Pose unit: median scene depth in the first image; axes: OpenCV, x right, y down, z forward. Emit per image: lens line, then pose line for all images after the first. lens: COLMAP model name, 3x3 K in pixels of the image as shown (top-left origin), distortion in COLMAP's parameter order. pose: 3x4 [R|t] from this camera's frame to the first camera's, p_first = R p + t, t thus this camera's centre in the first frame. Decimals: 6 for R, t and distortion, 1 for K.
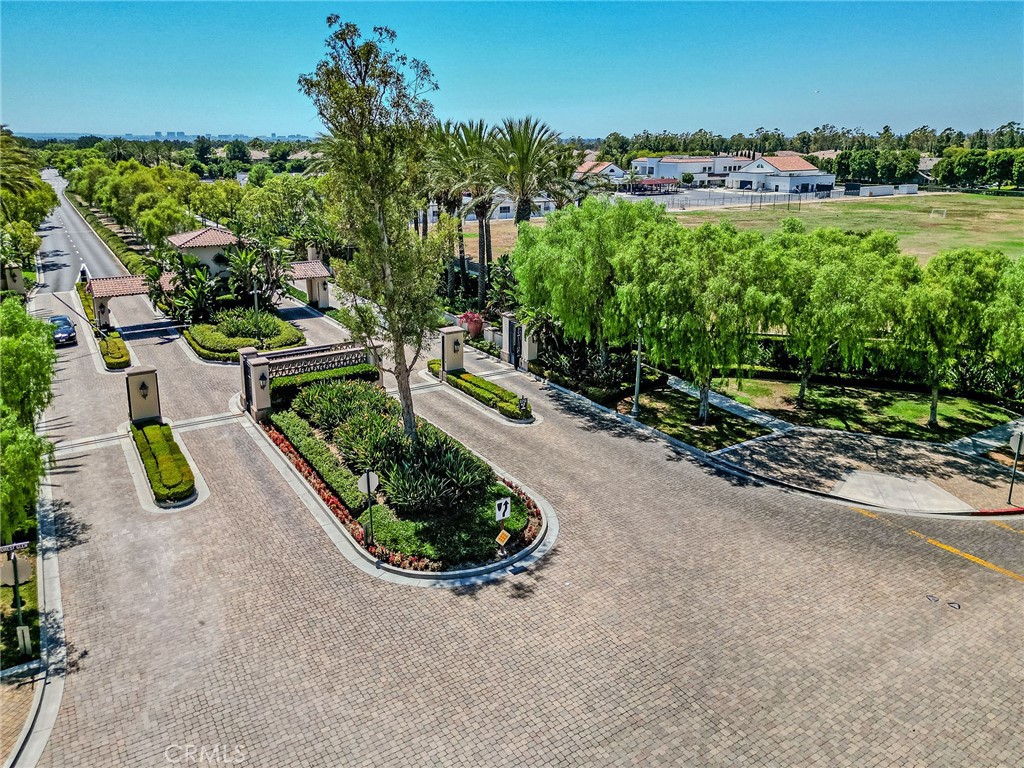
lens RADIAL K [[794.1, 0, 509.0], [0, 794.1, 285.2], [0, 0, 1]] dist [0.086678, -0.126964]
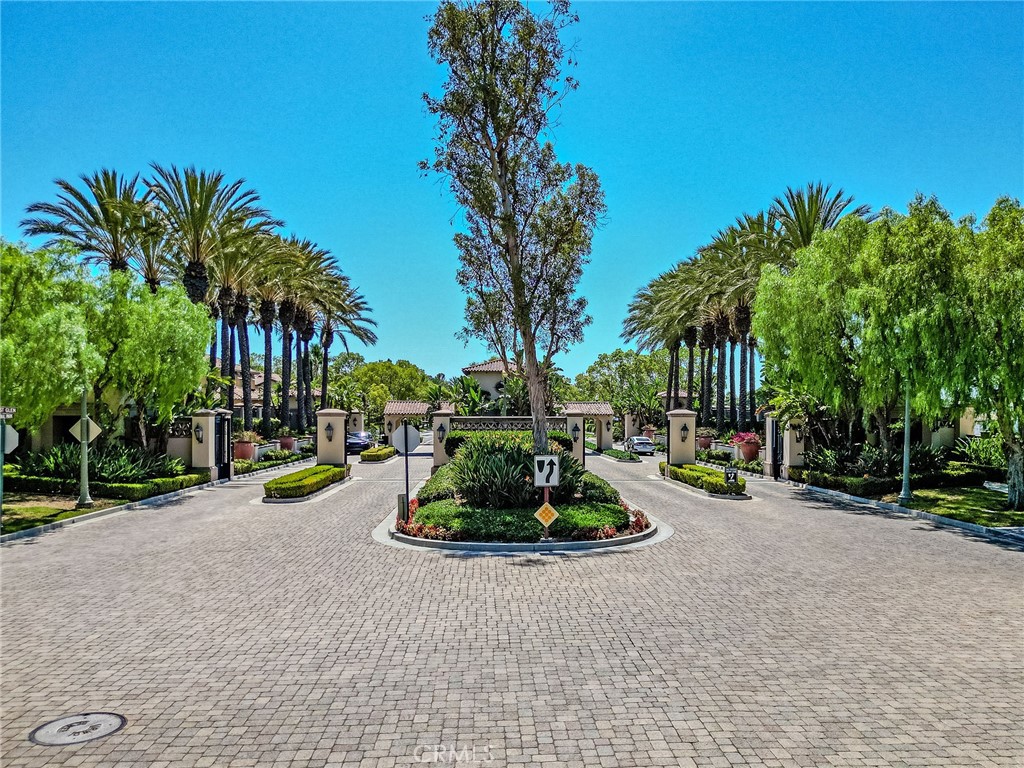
lens RADIAL K [[819.4, 0, 526.7], [0, 819.4, 388.2], [0, 0, 1]] dist [0.108409, -0.151383]
pose [[0.880687, -0.006811, -0.473649, 0.235111], [-0.091140, 0.978779, -0.183537, 0.251017], [0.464847, 0.204807, 0.861377, 0.255832]]
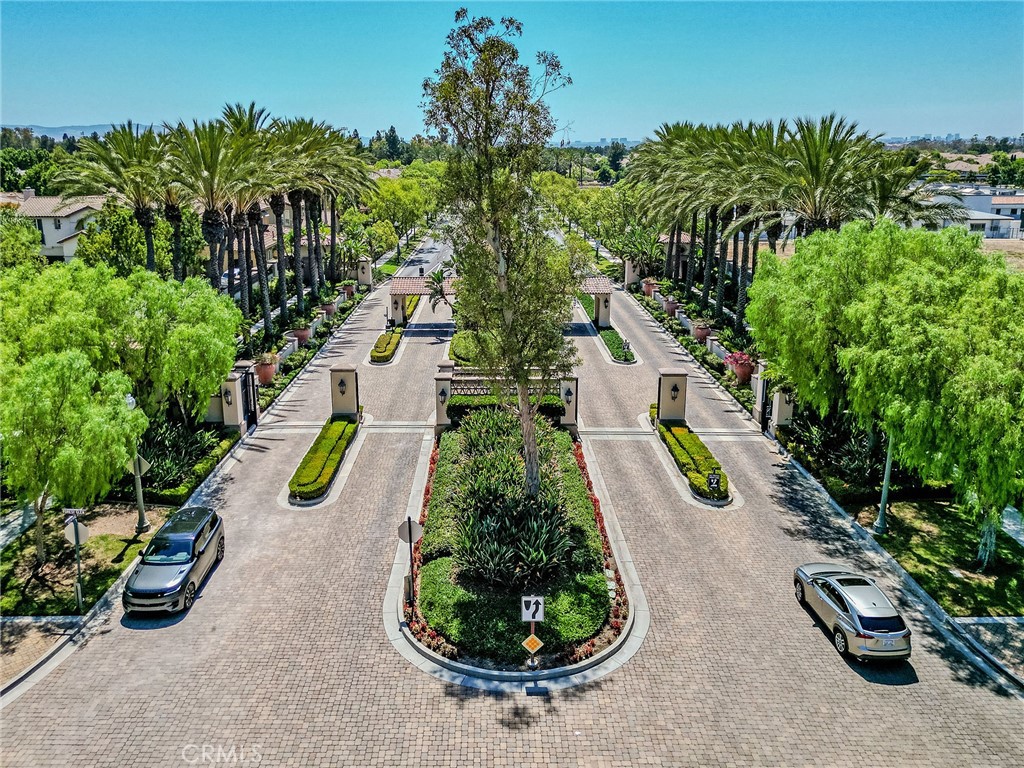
lens RADIAL K [[810.7, 0, 445.0], [0, 810.7, 305.7], [0, 0, 1]] dist [0.060758, -0.049127]
pose [[0.826311, 0.101057, -0.554074, 0.250701], [-0.091991, 0.994776, 0.044247, -0.037041], [0.555651, 0.014408, 0.831291, 0.193710]]
